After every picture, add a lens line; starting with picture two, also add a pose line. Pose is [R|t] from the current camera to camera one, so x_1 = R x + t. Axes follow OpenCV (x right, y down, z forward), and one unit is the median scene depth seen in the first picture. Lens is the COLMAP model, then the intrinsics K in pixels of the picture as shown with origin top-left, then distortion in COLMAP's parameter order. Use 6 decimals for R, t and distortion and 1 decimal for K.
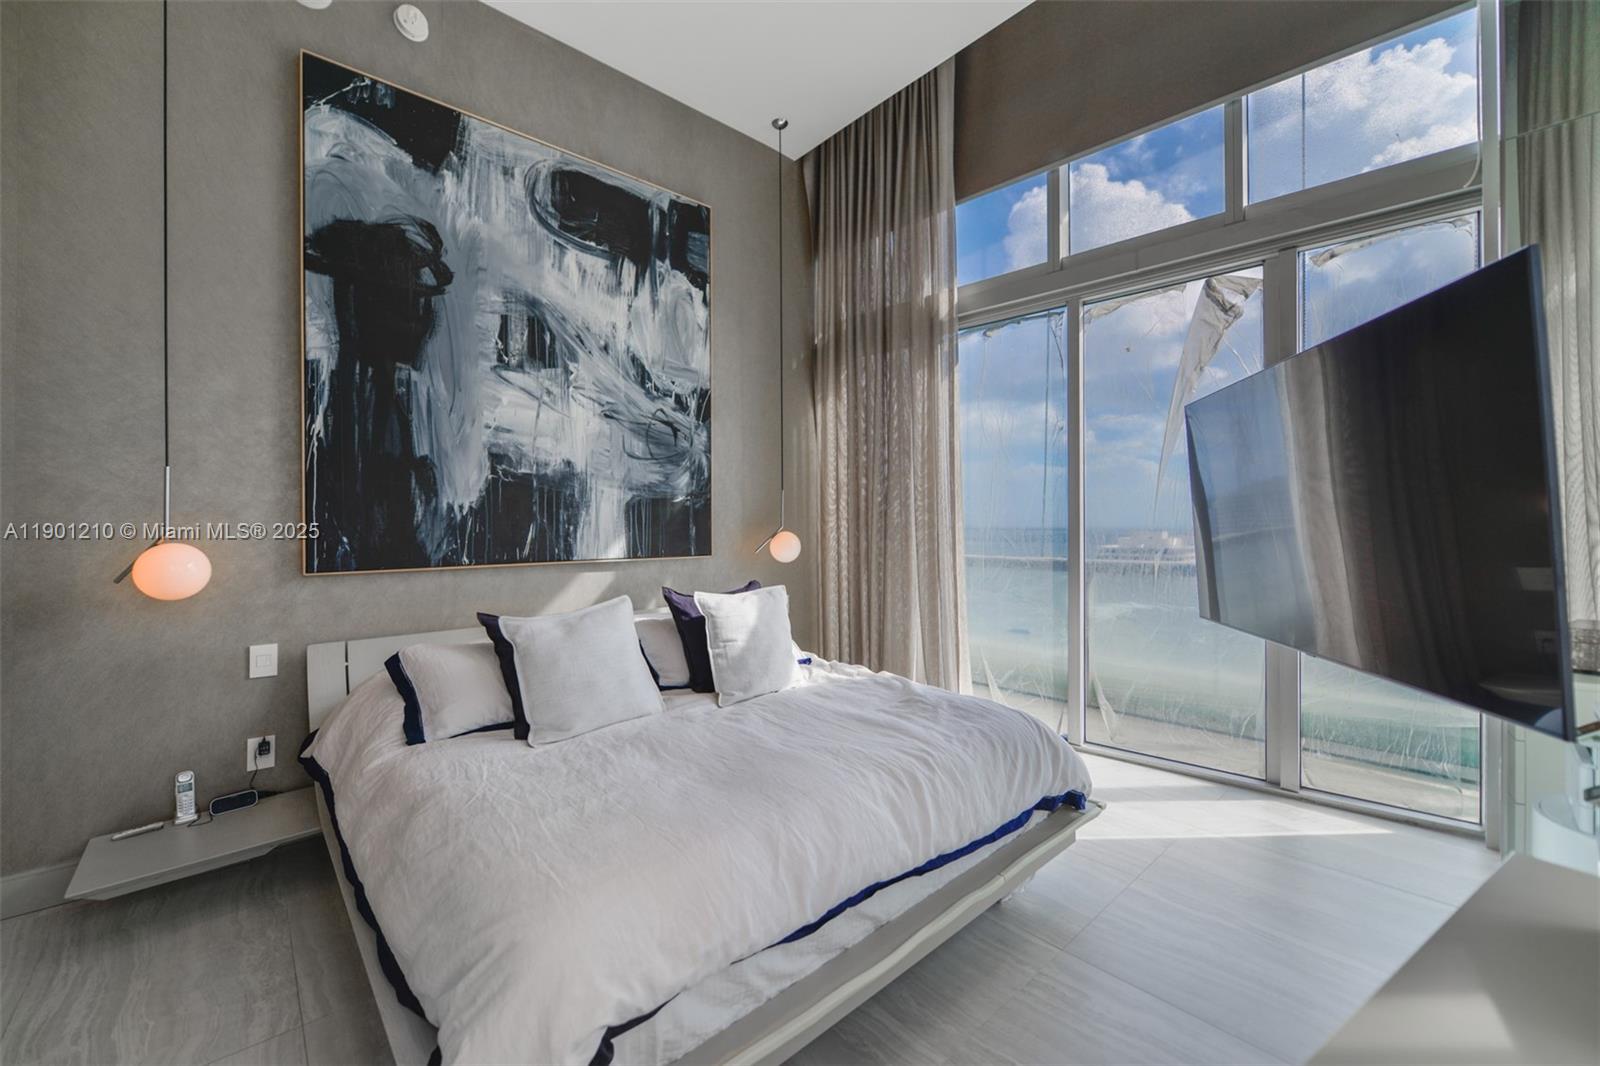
lens RADIAL K [[634.0, 0, 802.6], [0, 634.0, 529.5], [0, 0, 1]] dist [-0.000533, -0.000789]
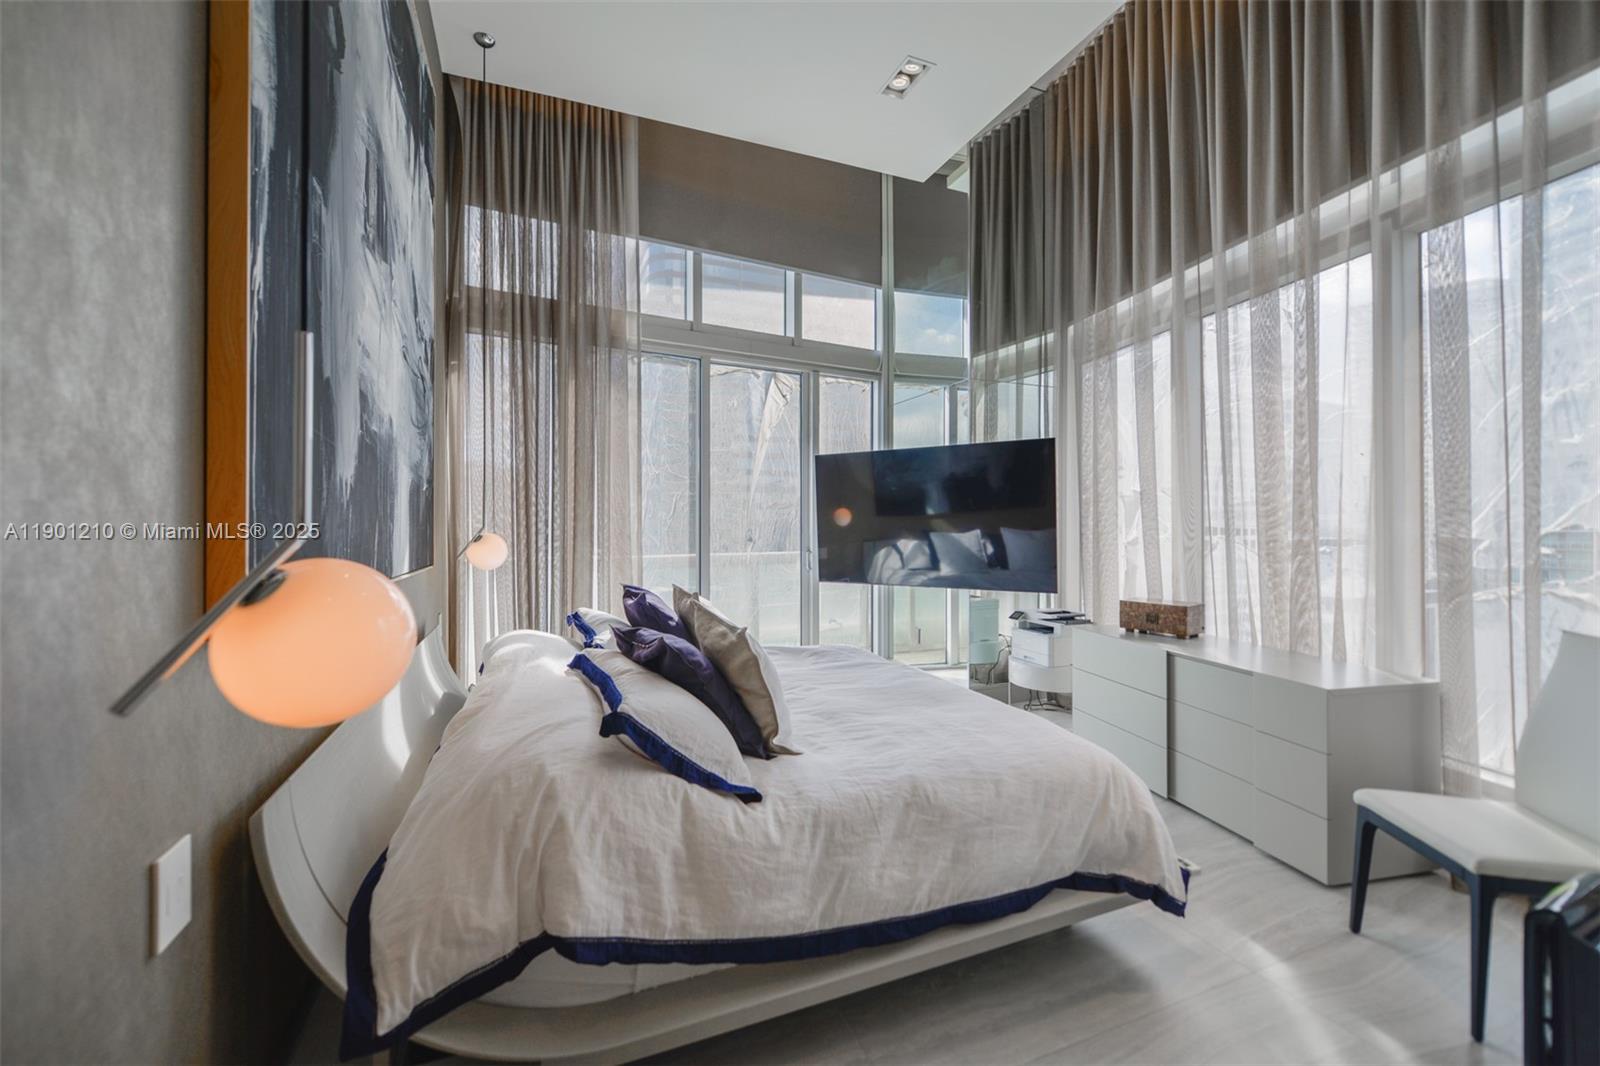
lens RADIAL K [[634.0, 0, 802.1], [0, 634.0, 530.5], [0, 0, 1]] dist [-0.000533, -0.000789]
pose [[0.336568, 0.008374, 0.941622, -0.743998], [0.003006, 0.999946, -0.009967, 0.009395], [-0.941654, 0.006186, 0.336525, 0.375225]]
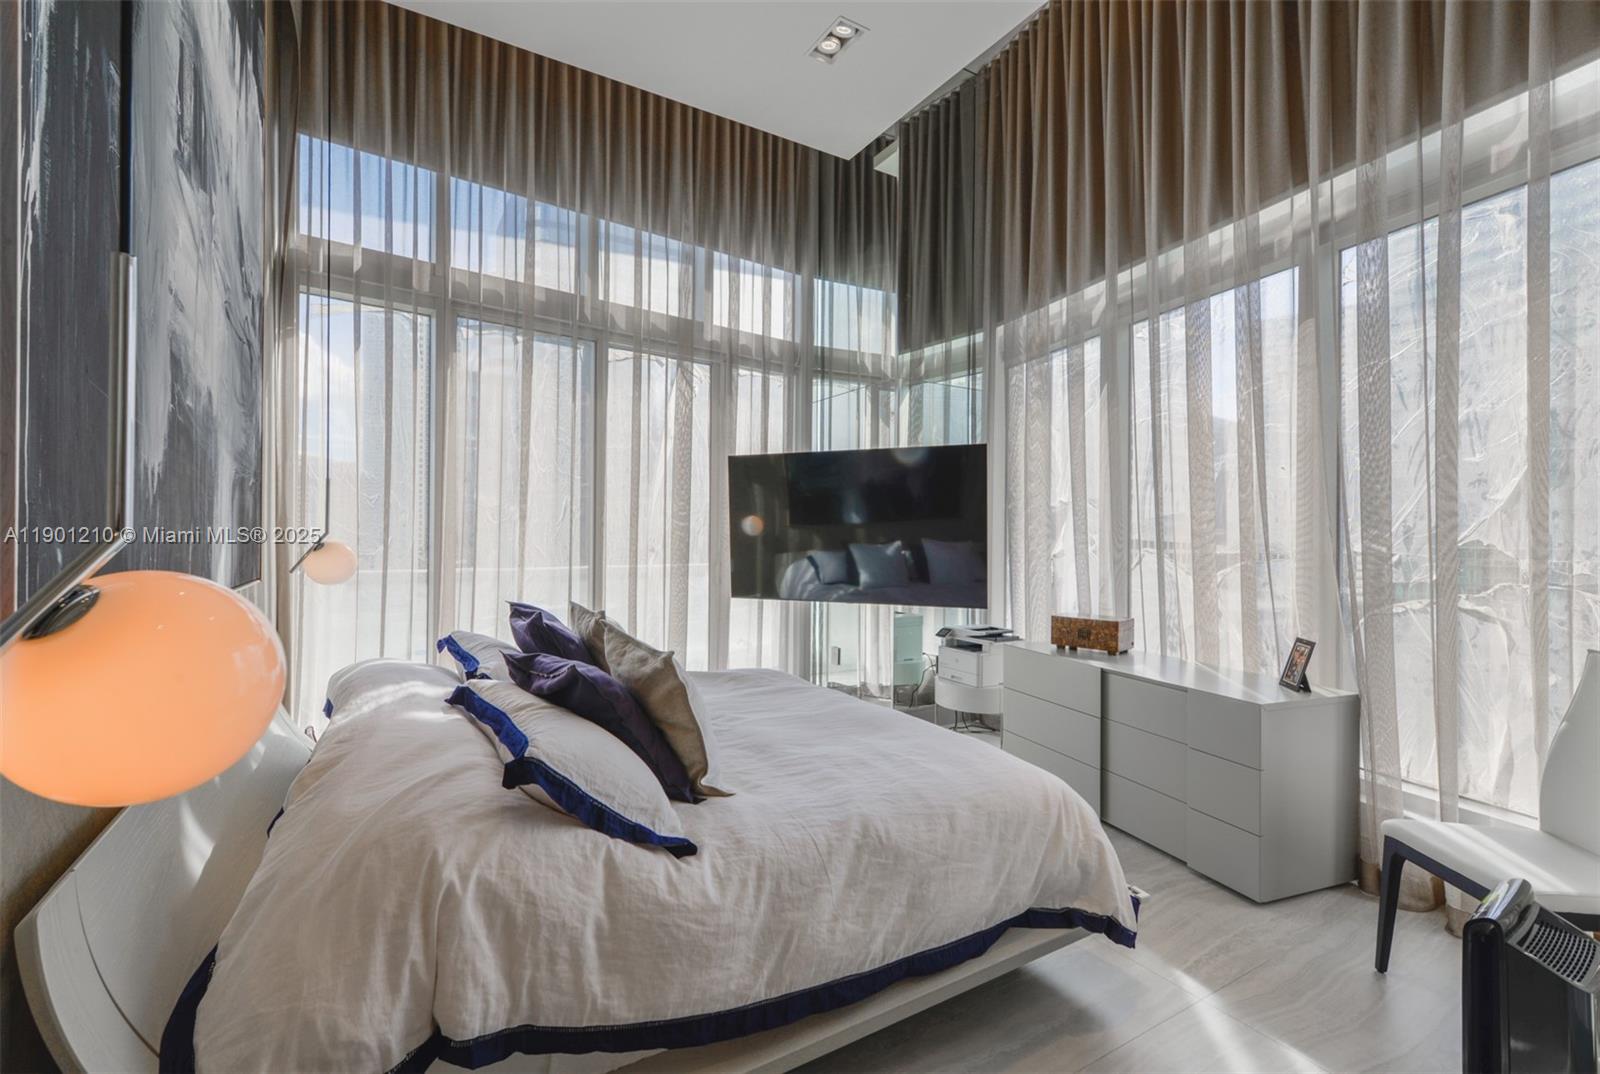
lens RADIAL K [[695.4, 0, 801.4], [0, 695.4, 542.9], [0, 0, 1]] dist [0.007014, -0.001488]
pose [[0.193676, 0.007789, 0.981035, -0.733987], [-0.003105, 0.999968, -0.007326, 0.010382], [-0.981061, -0.001627, 0.193694, 0.410553]]
